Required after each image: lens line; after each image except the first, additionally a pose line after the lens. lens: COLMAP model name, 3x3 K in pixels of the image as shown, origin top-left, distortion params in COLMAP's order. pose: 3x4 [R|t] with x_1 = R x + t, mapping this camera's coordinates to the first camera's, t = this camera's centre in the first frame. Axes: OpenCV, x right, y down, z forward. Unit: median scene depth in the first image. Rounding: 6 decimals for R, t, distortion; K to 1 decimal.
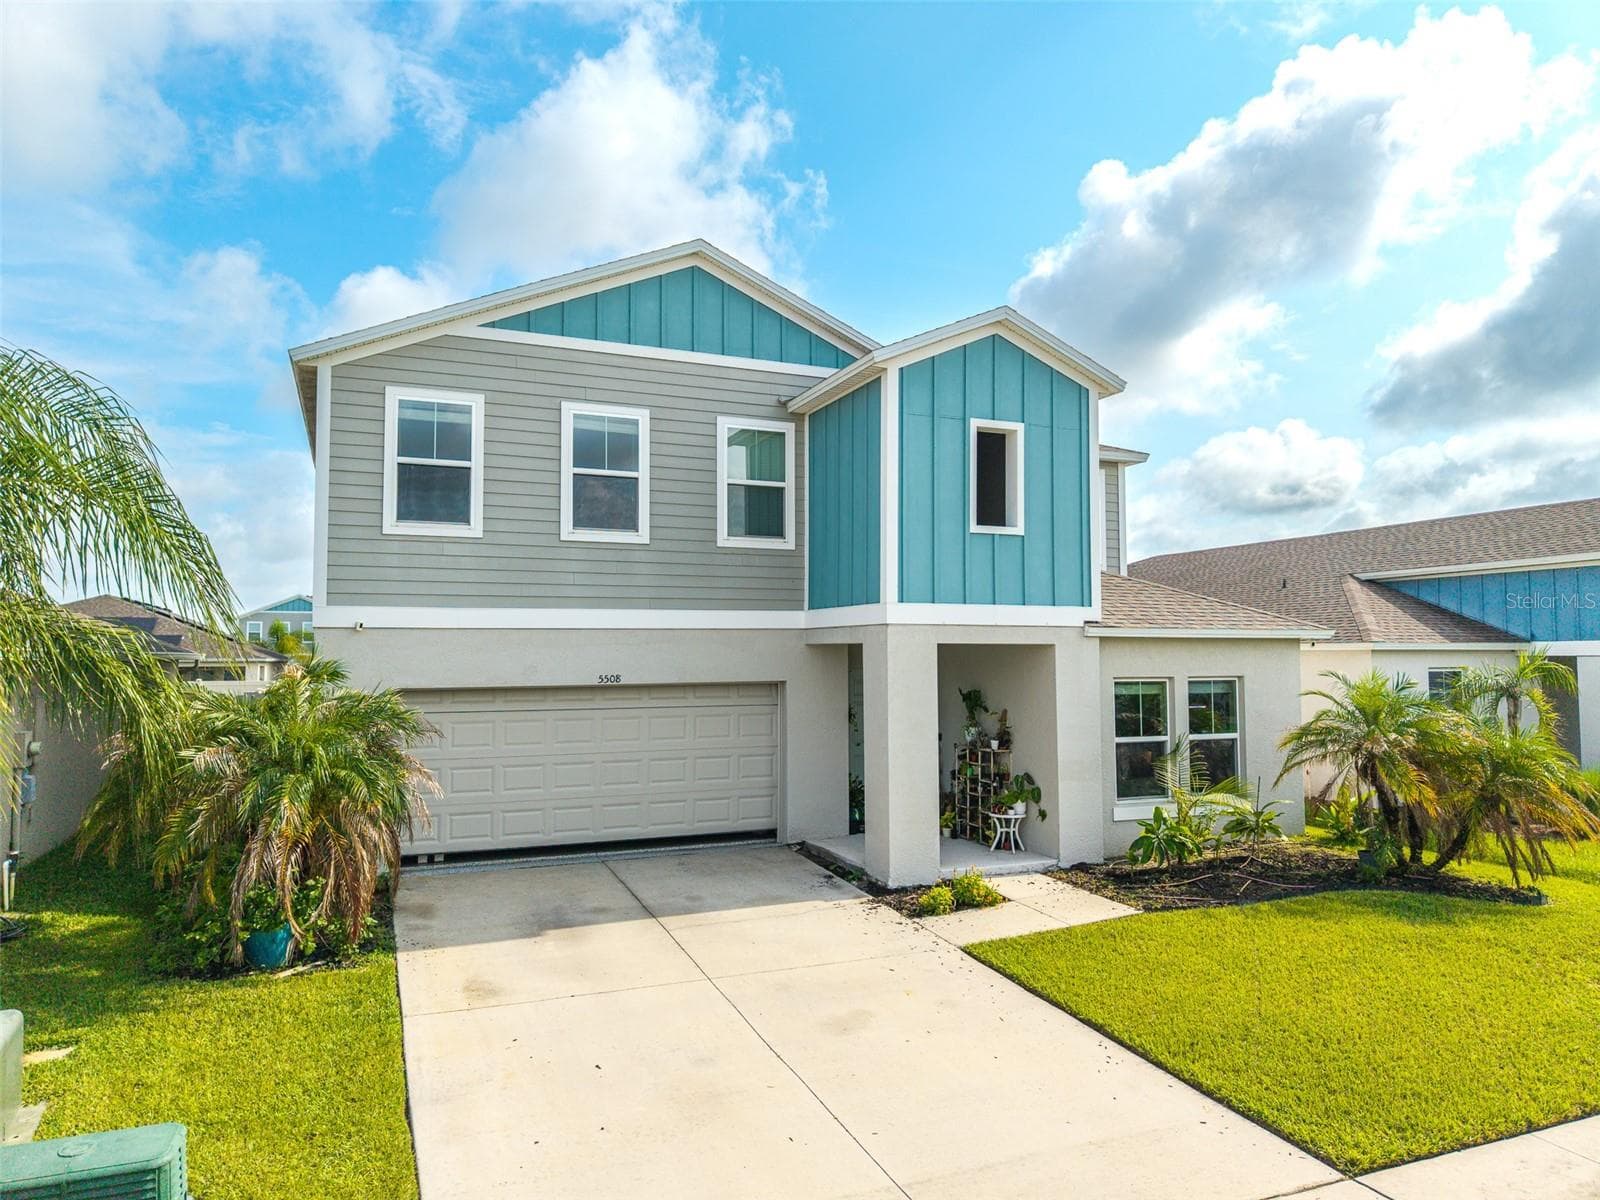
lens RADIAL K [[1070.2, 0, 800.0], [0, 1070.2, 600.0], [0, 0, 1]] dist [0.066410, -0.100440]
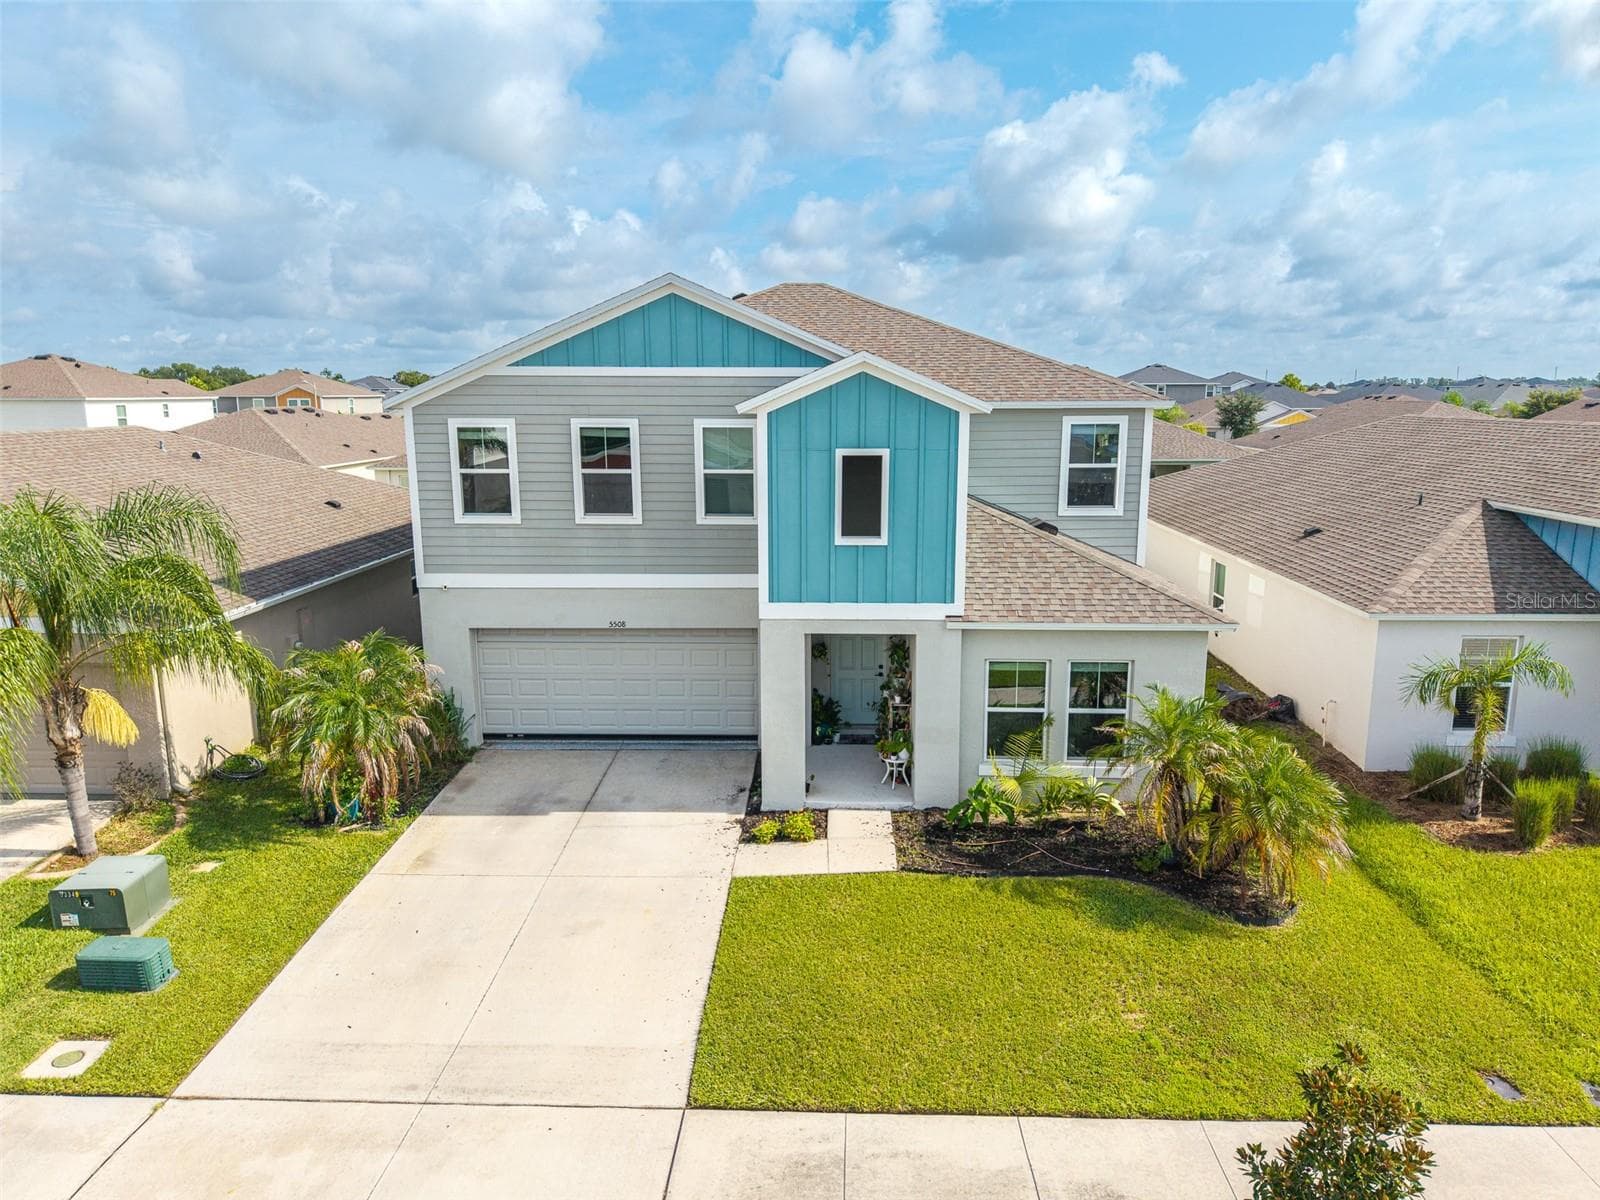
lens RADIAL K [[1070.2, 0, 800.0], [0, 1070.2, 600.0], [0, 0, 1]] dist [0.066410, -0.100440]
pose [[0.907654, 0.080036, -0.412017, 0.600083], [0.023985, 0.970155, 0.241296, -0.283118], [0.419033, -0.228896, 0.878646, -0.090597]]
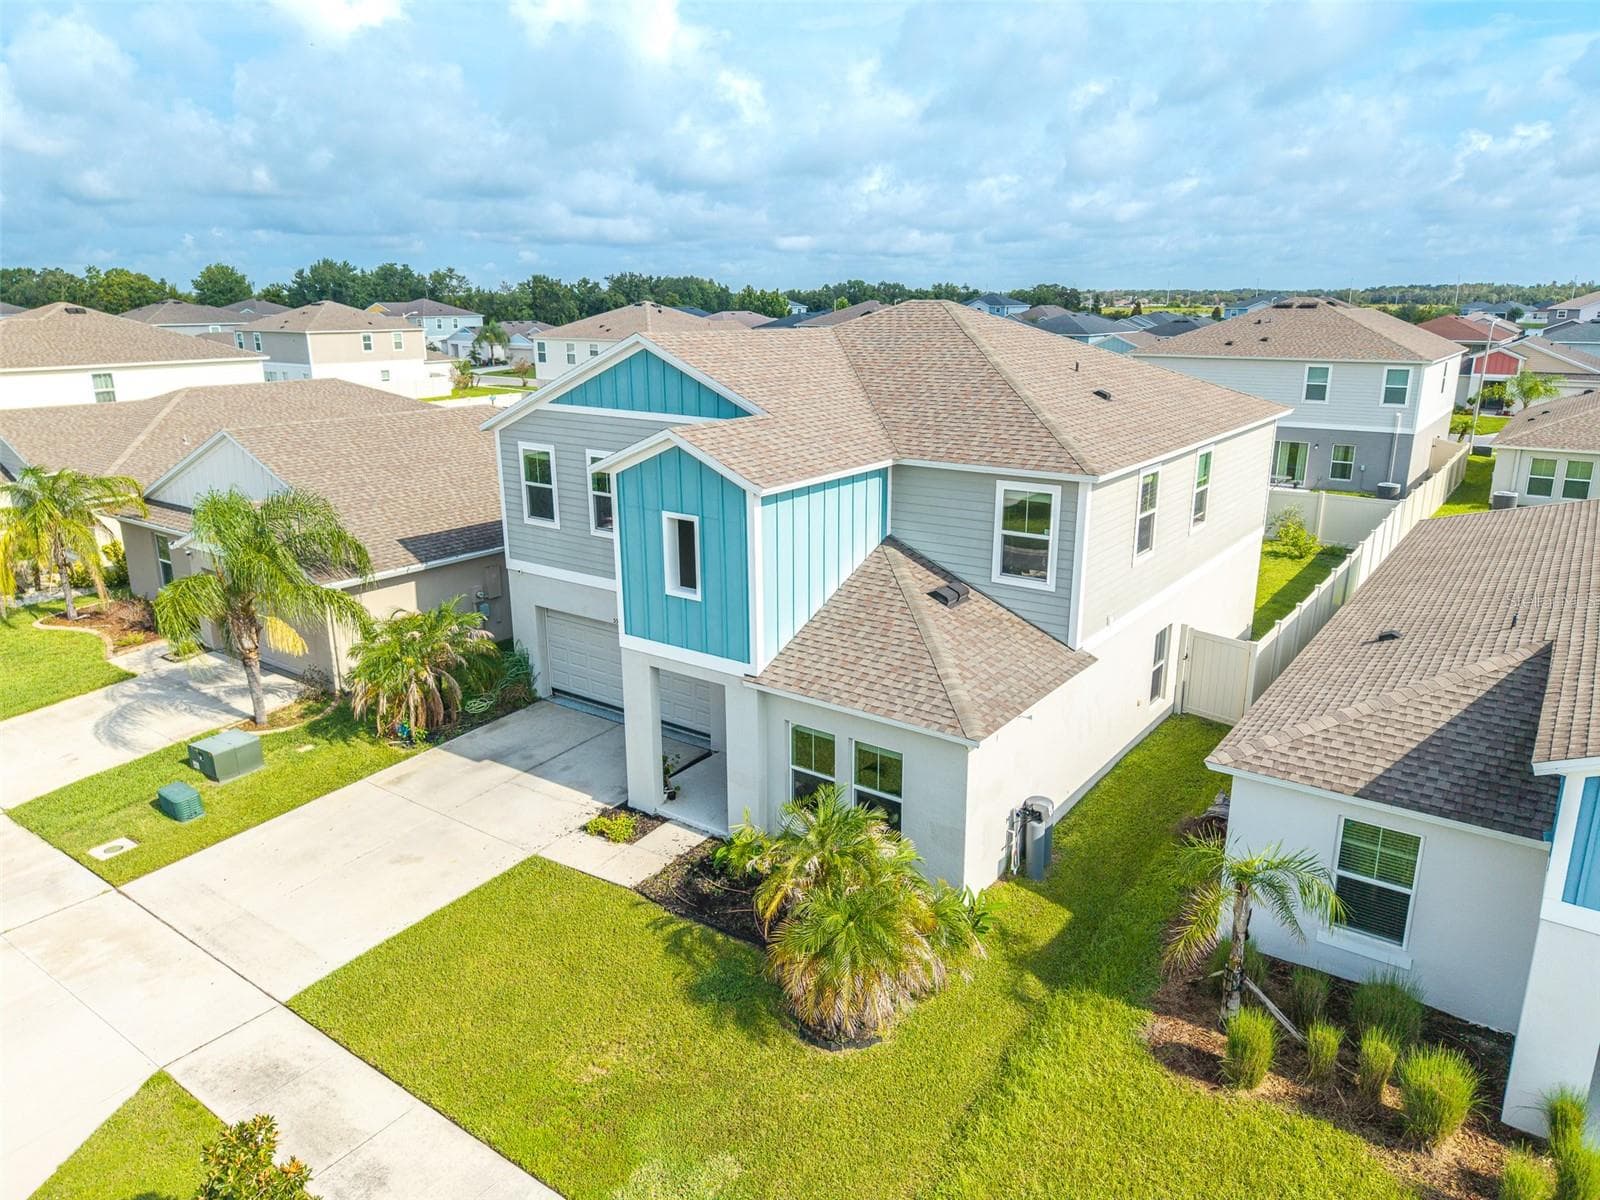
lens RADIAL K [[1070.2, 0, 800.0], [0, 1070.2, 600.0], [0, 0, 1]] dist [0.066410, -0.100440]
pose [[0.517726, 0.232602, -0.823320, 1.311835], [0.050900, 0.952254, 0.301035, -0.438065], [0.854031, -0.197761, 0.481167, 0.469968]]
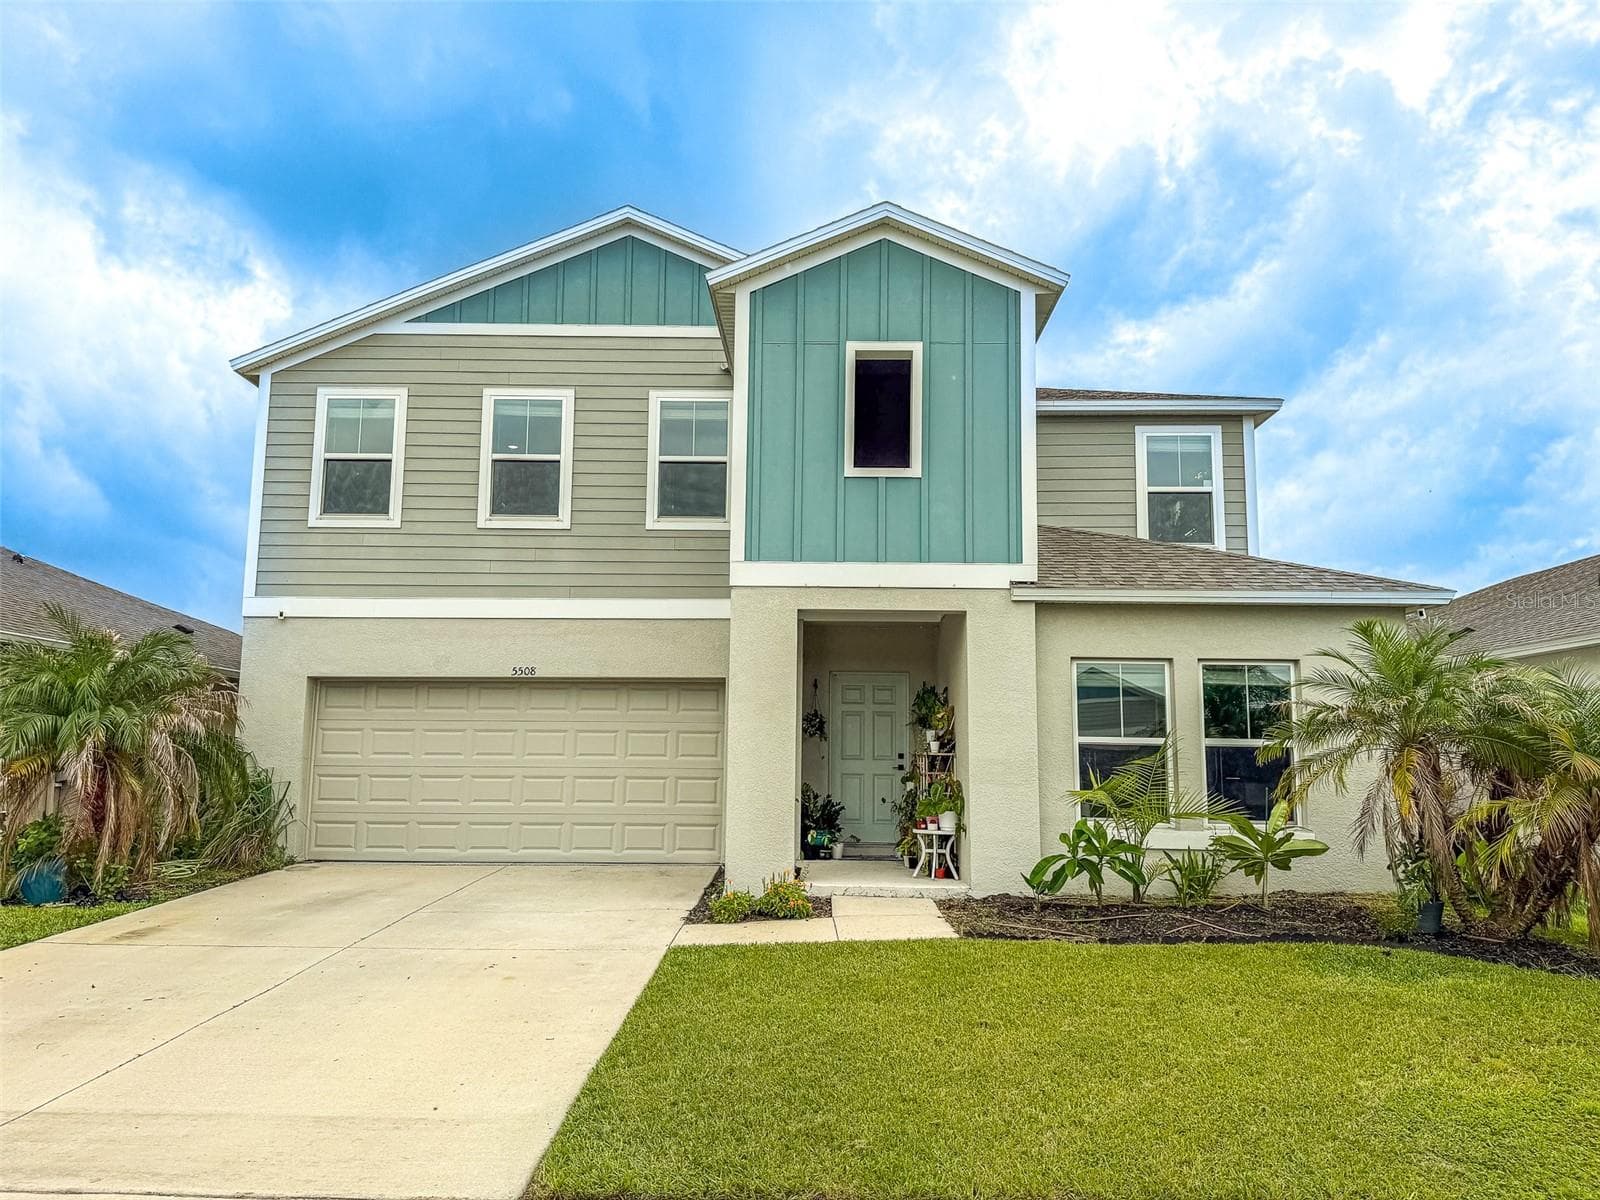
lens RADIAL K [[1117.9, 0, 791.1], [0, 1117.9, 628.4], [0, 0, 1]] dist [0.076930, -0.077932]
pose [[0.914462, -0.036623, -0.403010, 0.445562], [0.006707, 0.997131, -0.075395, 0.113940], [0.404616, 0.066242, 0.912085, 0.193757]]
